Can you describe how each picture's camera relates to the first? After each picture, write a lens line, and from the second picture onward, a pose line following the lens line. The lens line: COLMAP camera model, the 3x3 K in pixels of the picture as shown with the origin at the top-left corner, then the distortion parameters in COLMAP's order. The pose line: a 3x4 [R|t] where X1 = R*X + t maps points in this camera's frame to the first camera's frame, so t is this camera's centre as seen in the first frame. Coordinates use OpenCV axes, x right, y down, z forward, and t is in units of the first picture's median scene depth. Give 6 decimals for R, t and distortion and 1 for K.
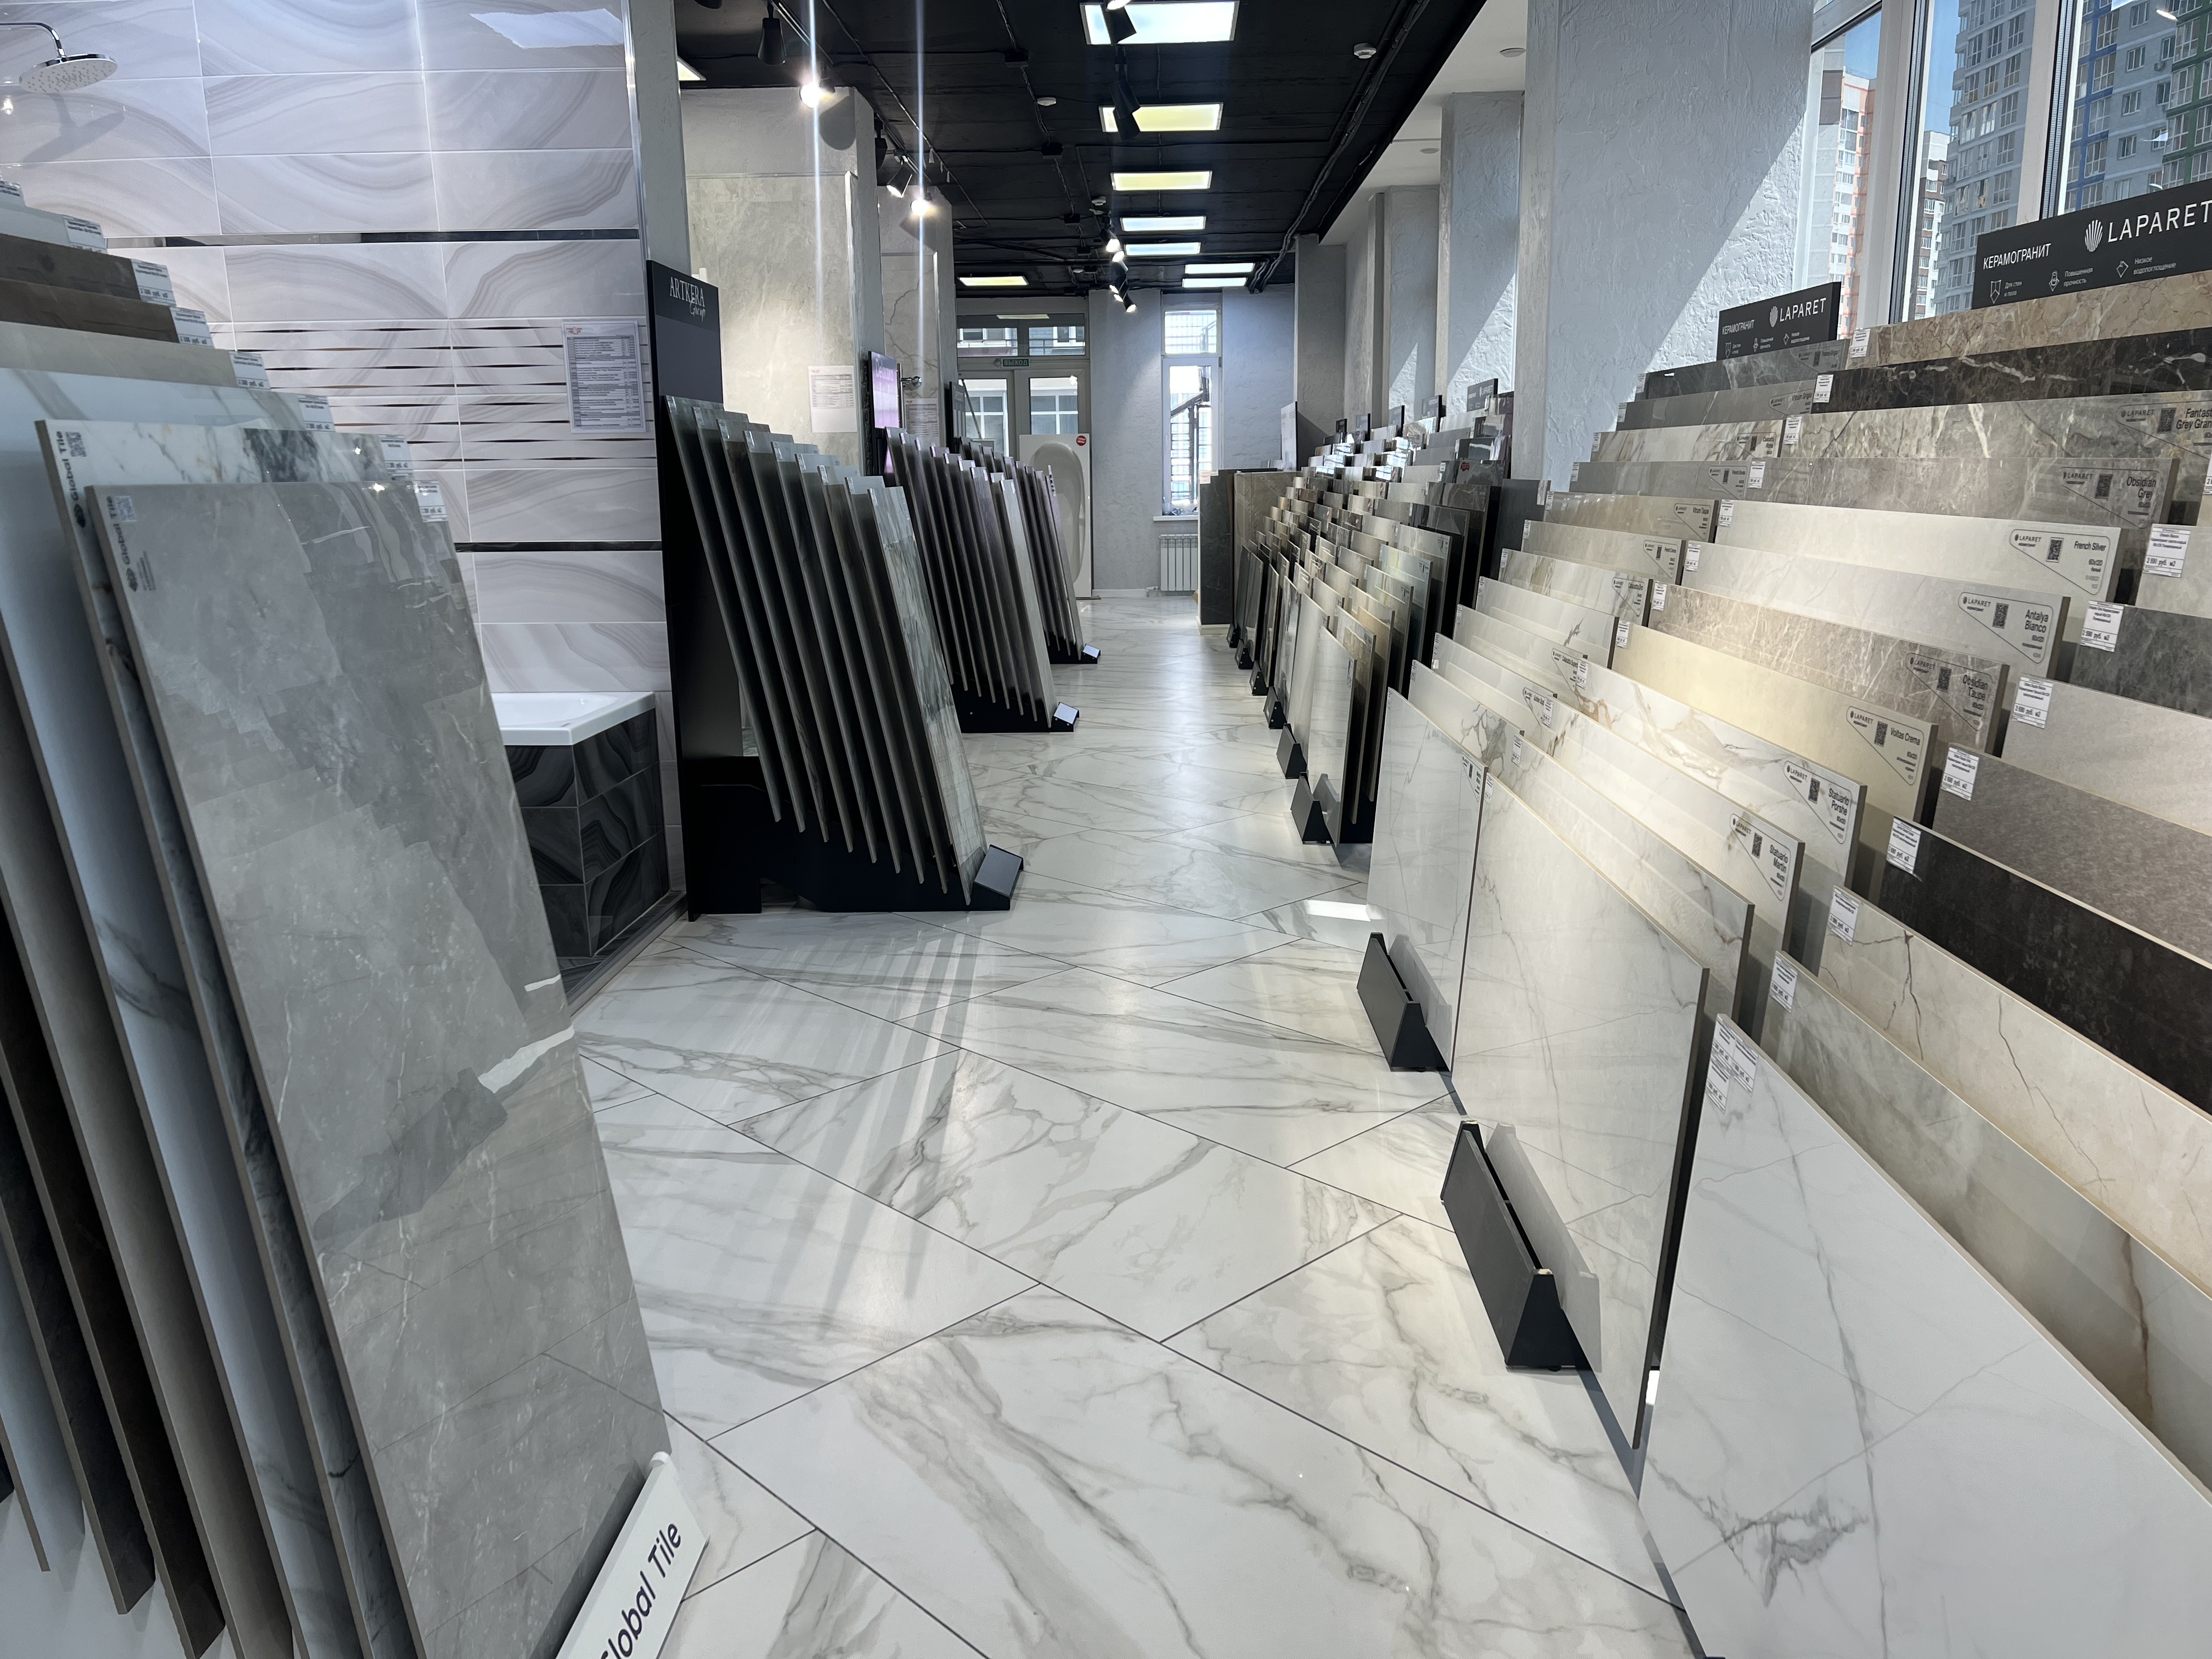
lens RADIAL K [[1663.9, 0, 1106.0], [0, 1663.9, 829.5], [0, 0, 1]] dist [0.056055, -0.057316]
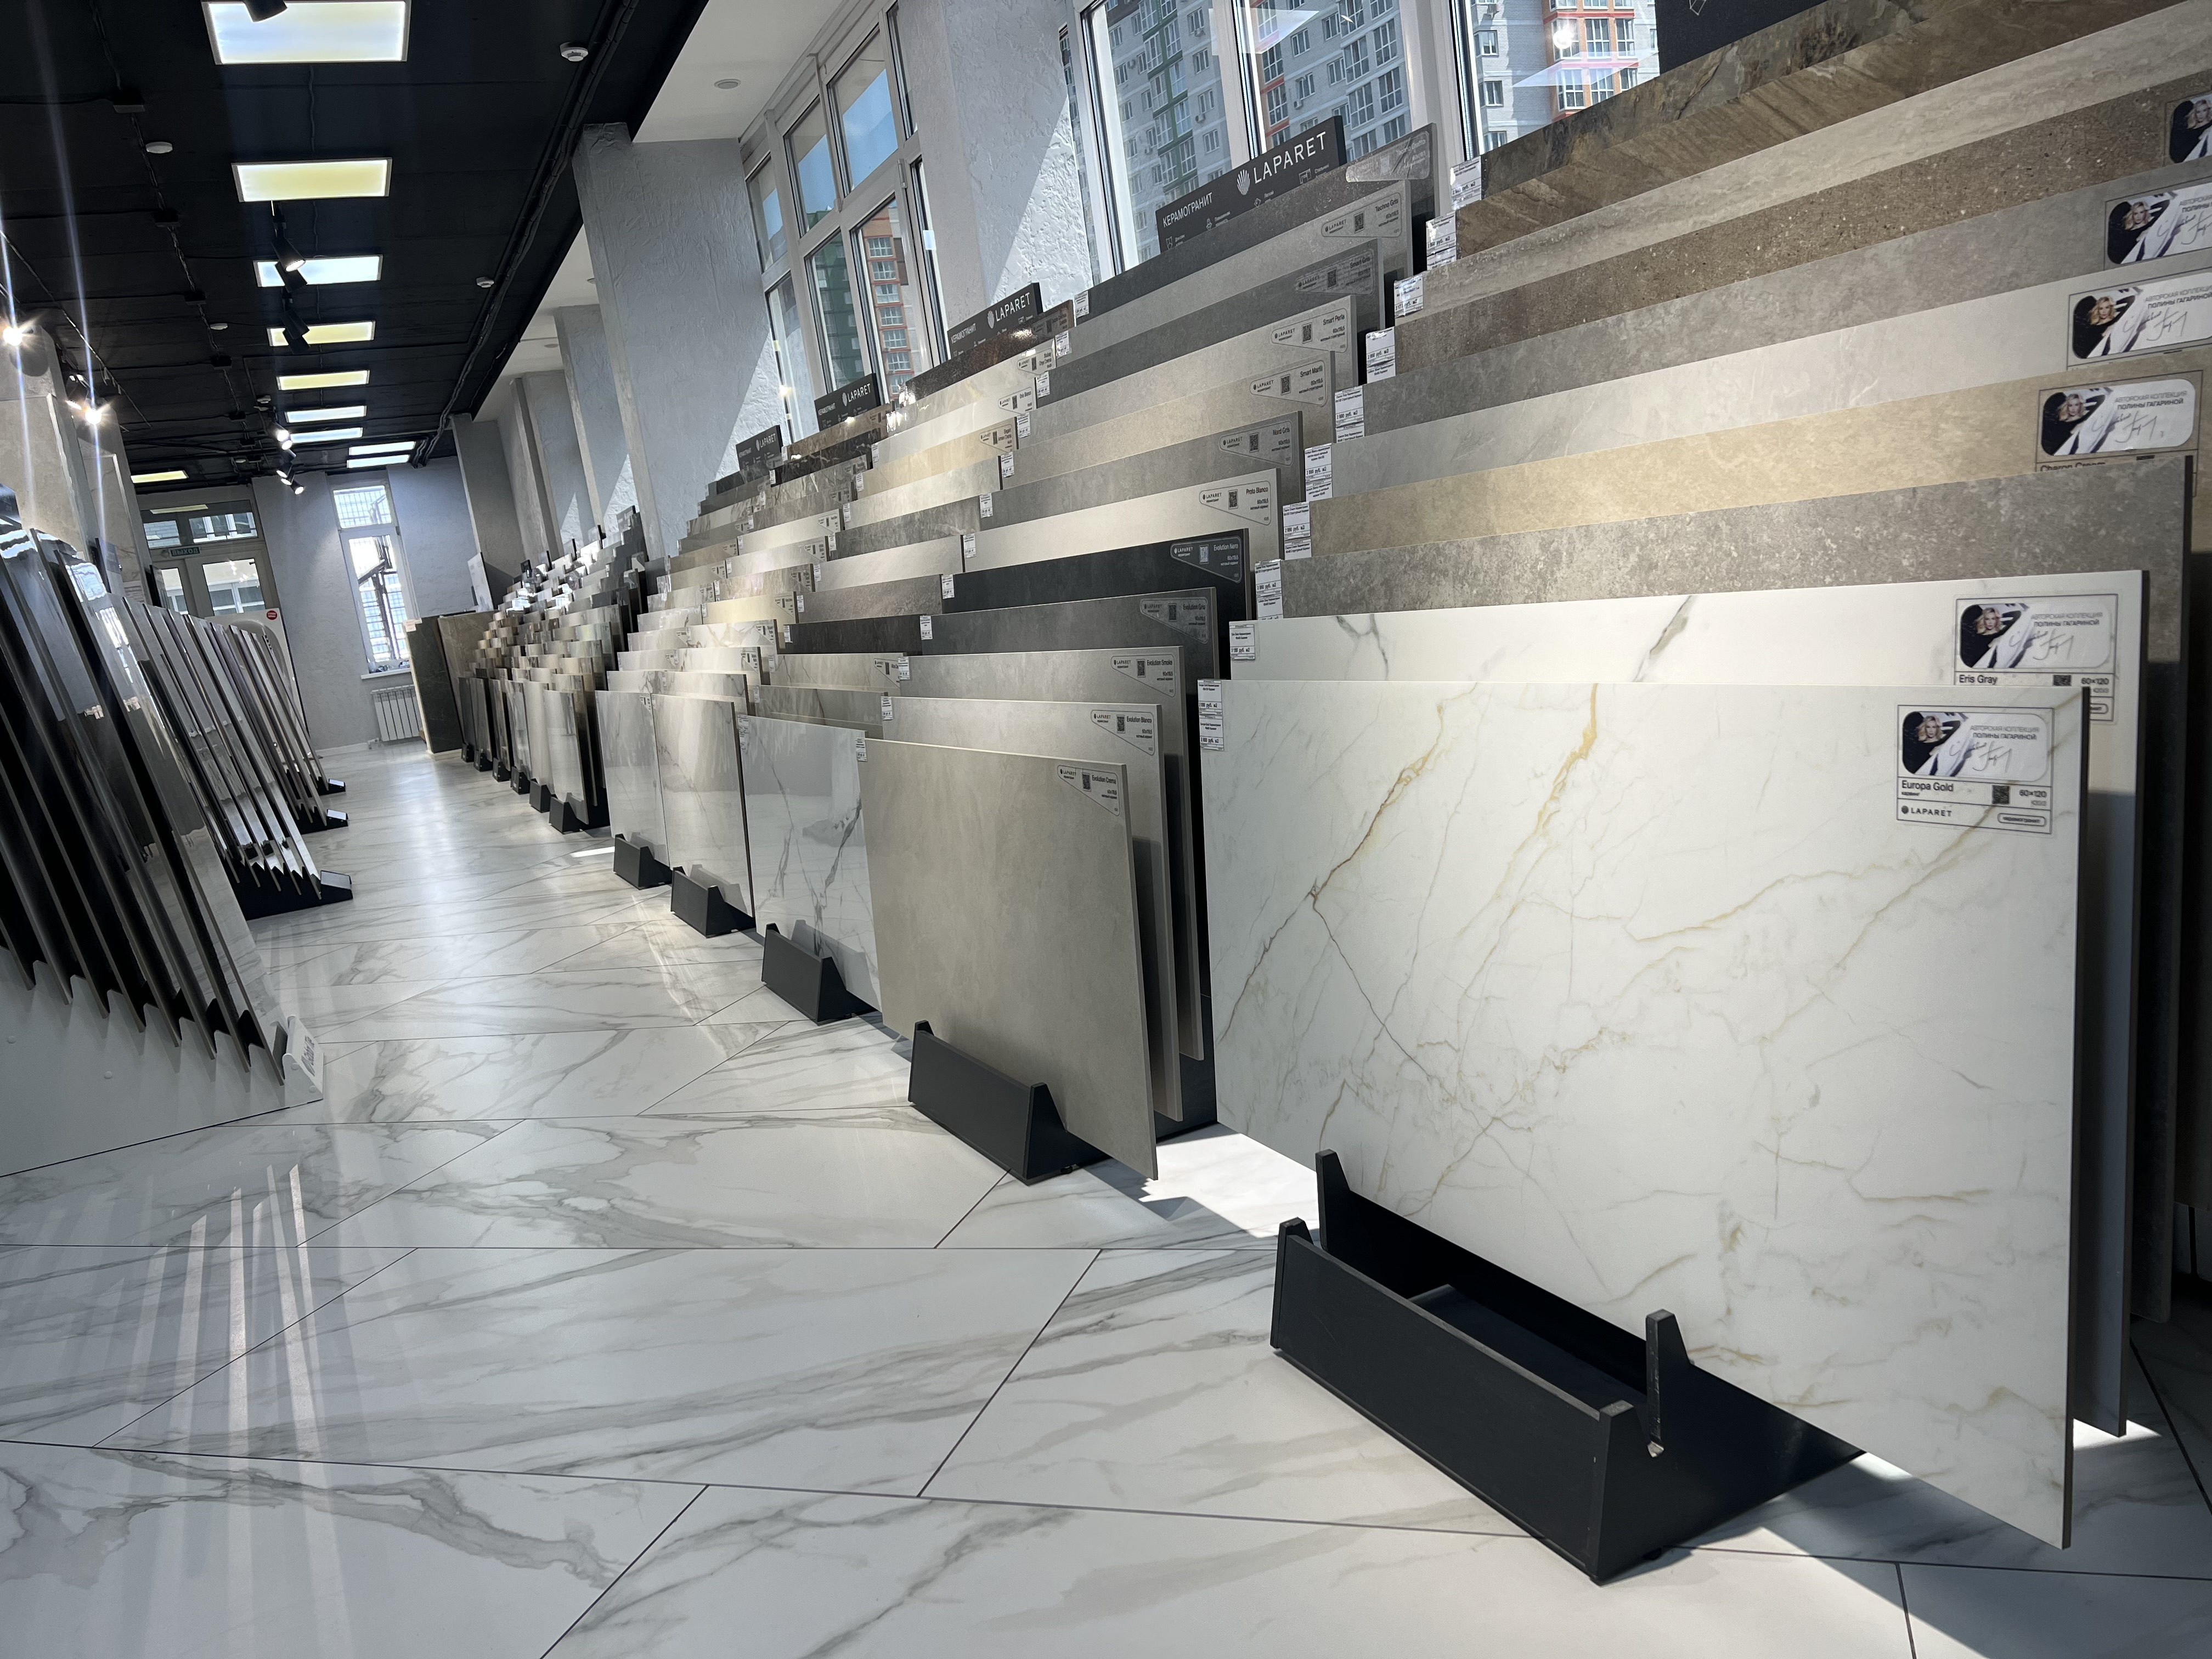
lens RADIAL K [[1663.9, 0, 1106.0], [0, 1663.9, 829.5], [0, 0, 1]] dist [0.056055, -0.057316]
pose [[0.885439, -0.182908, 0.427250, -0.040854], [0.219402, 0.974920, -0.037324, 0.082881], [-0.409708, 0.126787, 0.903363, -0.244241]]
